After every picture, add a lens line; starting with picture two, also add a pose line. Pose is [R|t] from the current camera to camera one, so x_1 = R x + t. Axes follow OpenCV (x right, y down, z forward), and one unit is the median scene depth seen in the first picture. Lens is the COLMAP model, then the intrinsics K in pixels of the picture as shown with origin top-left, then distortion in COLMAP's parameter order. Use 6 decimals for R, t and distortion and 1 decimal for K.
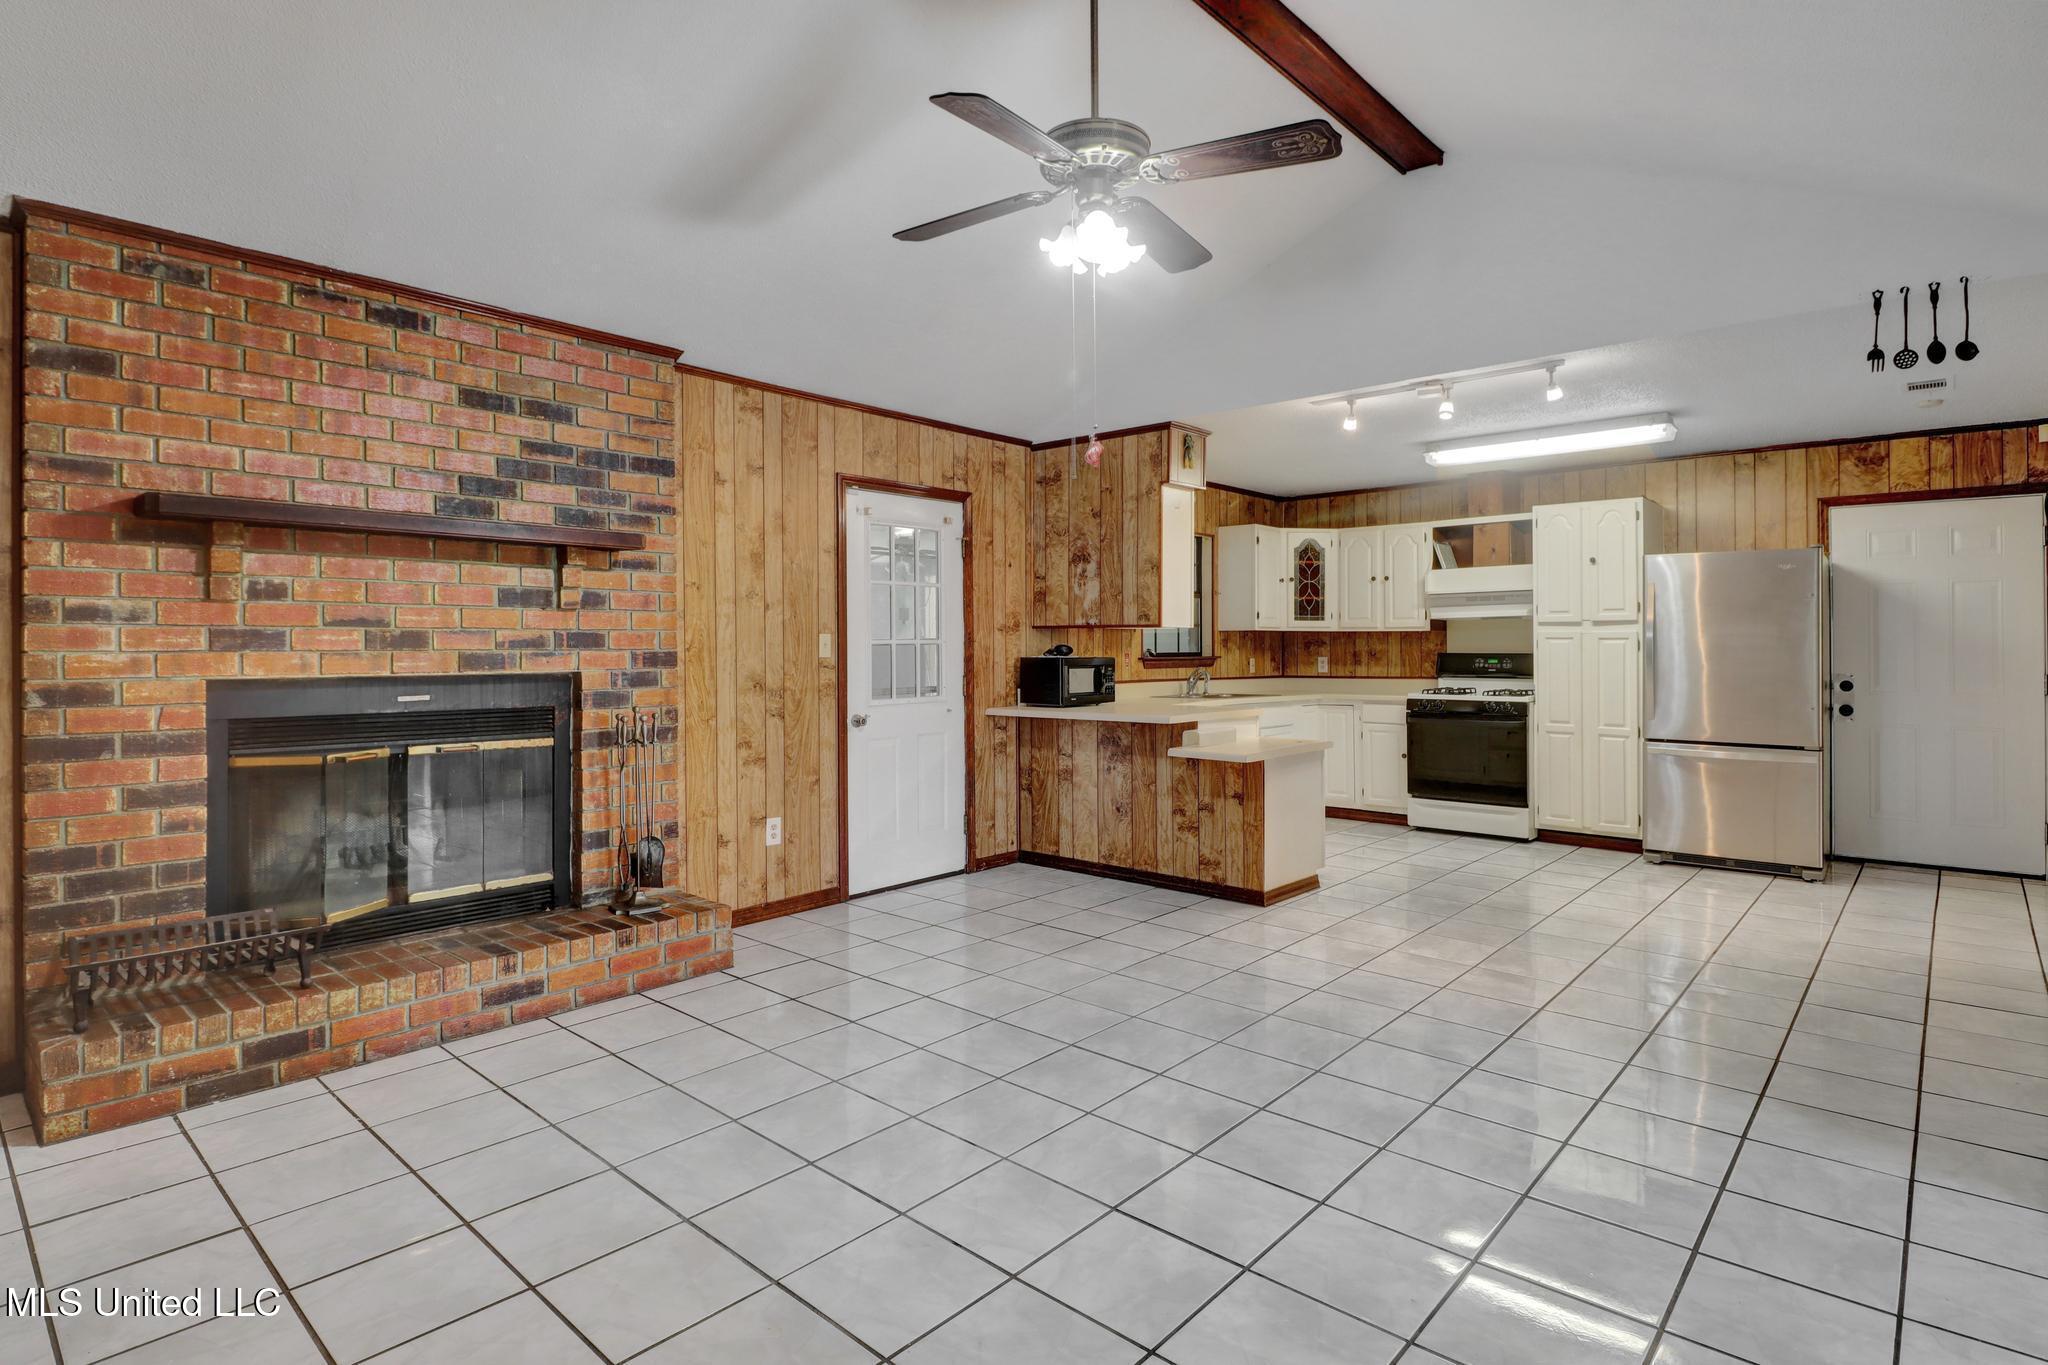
lens RADIAL K [[1034.5, 0, 1021.4], [0, 1034.5, 666.7], [0, 0, 1]] dist [0.009334, -0.013887]
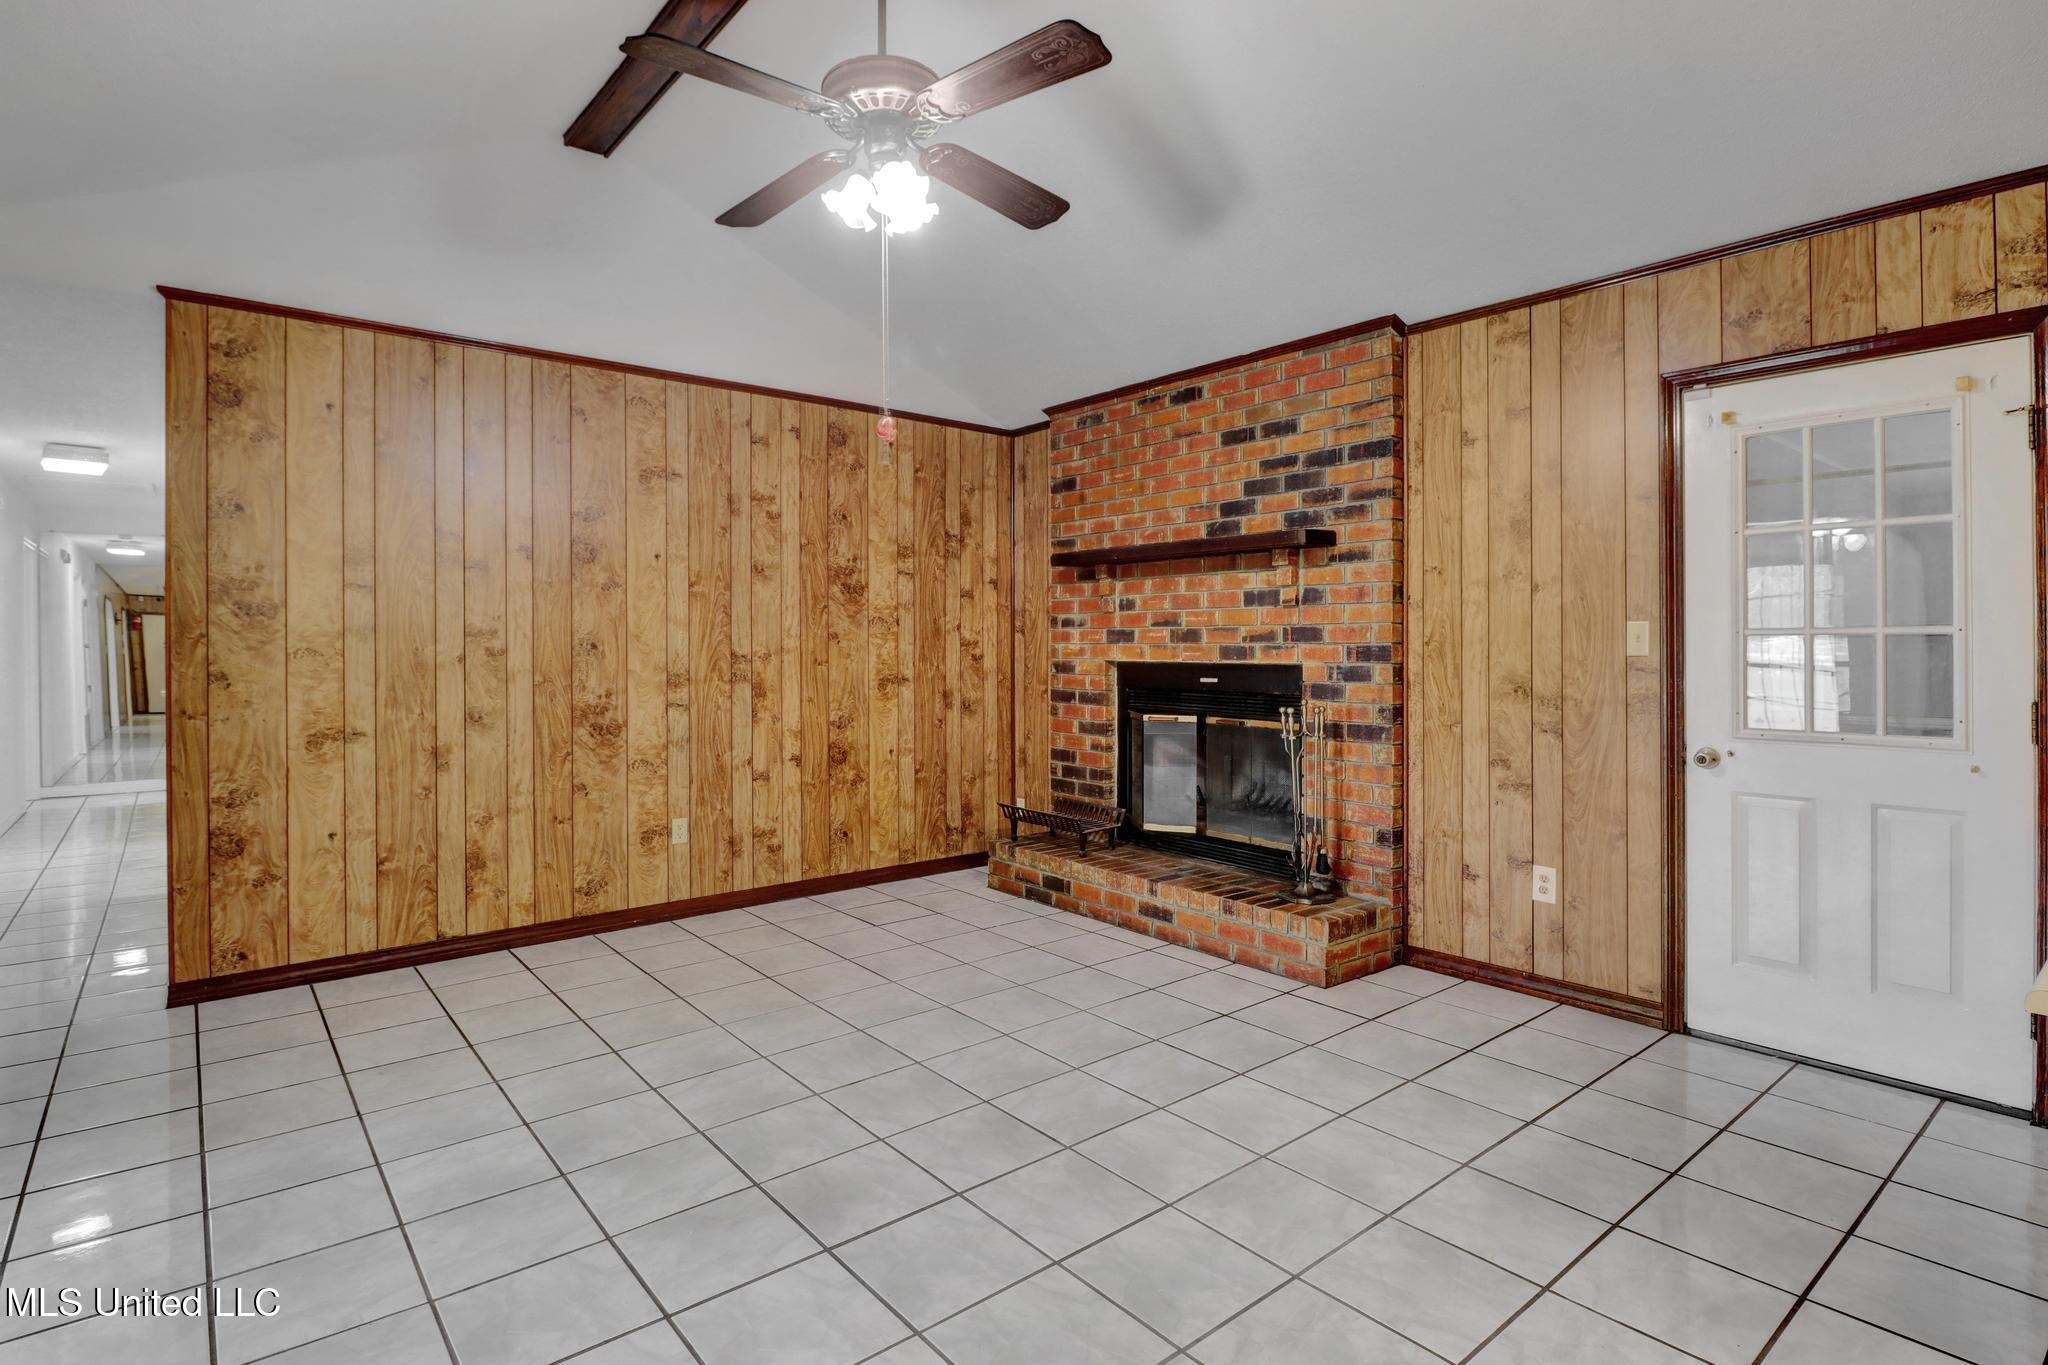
lens RADIAL K [[1034.5, 0, 1021.4], [0, 1034.5, 666.7], [0, 0, 1]] dist [0.009334, -0.013887]
pose [[-0.154587, 0.027263, -0.987603, 0.560371], [-0.014760, 0.999444, 0.029900, -0.016639], [0.987869, 0.019200, -0.154098, 0.733641]]
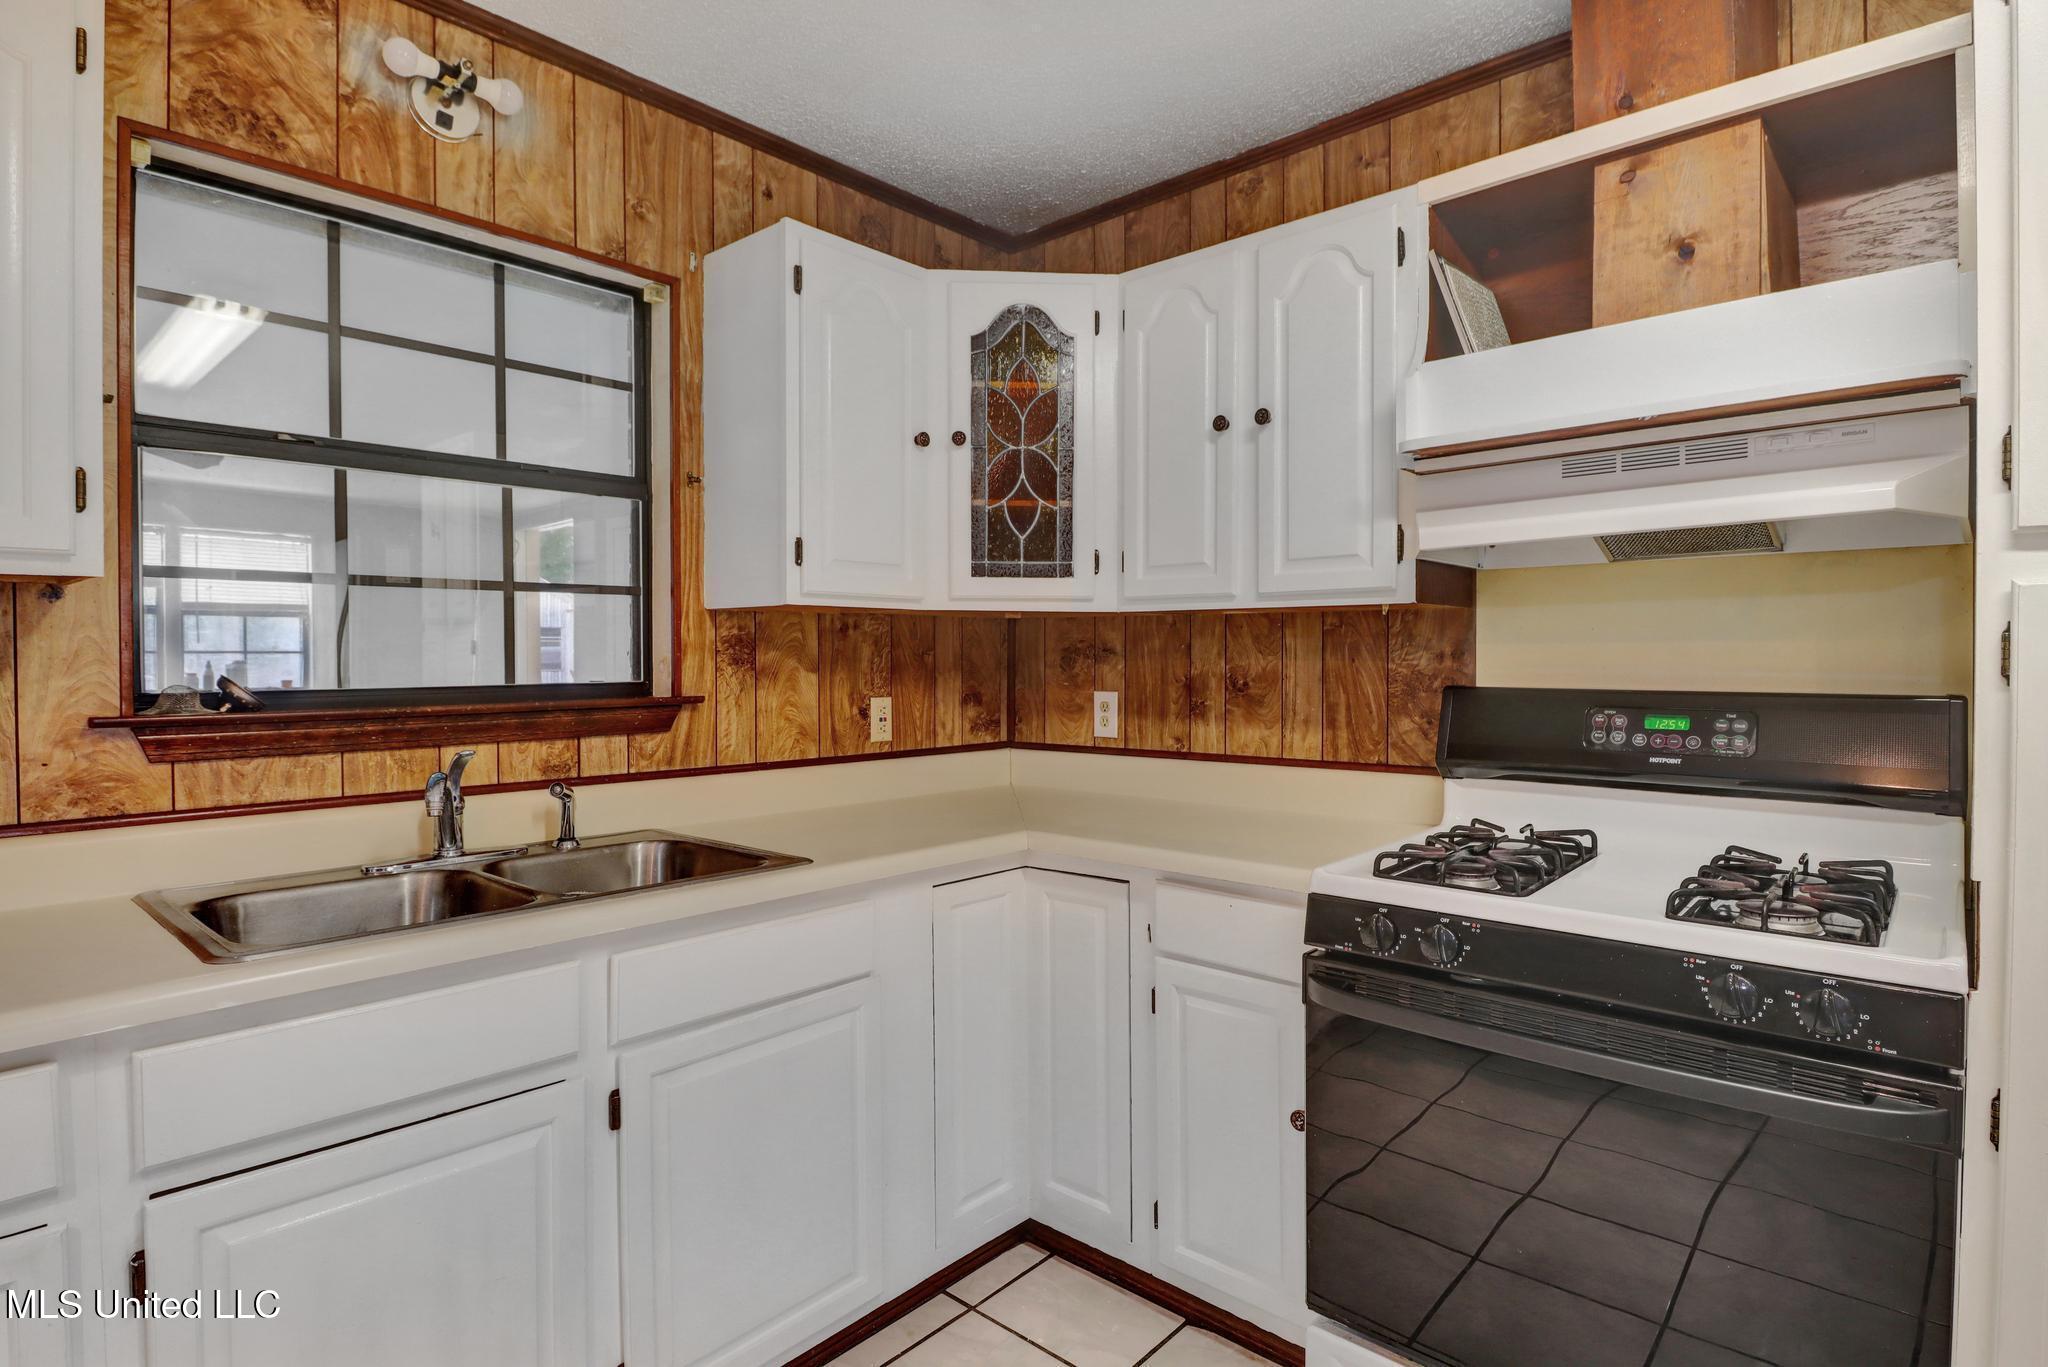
lens RADIAL K [[1034.5, 0, 1021.4], [0, 1034.5, 667.7], [0, 0, 1]] dist [0.009334, -0.013887]
pose [[0.999998, -0.000430, -0.001921, 0.449922], [0.000414, 0.999964, -0.008490, -0.024611], [0.001925, 0.008489, 0.999962, 1.125395]]
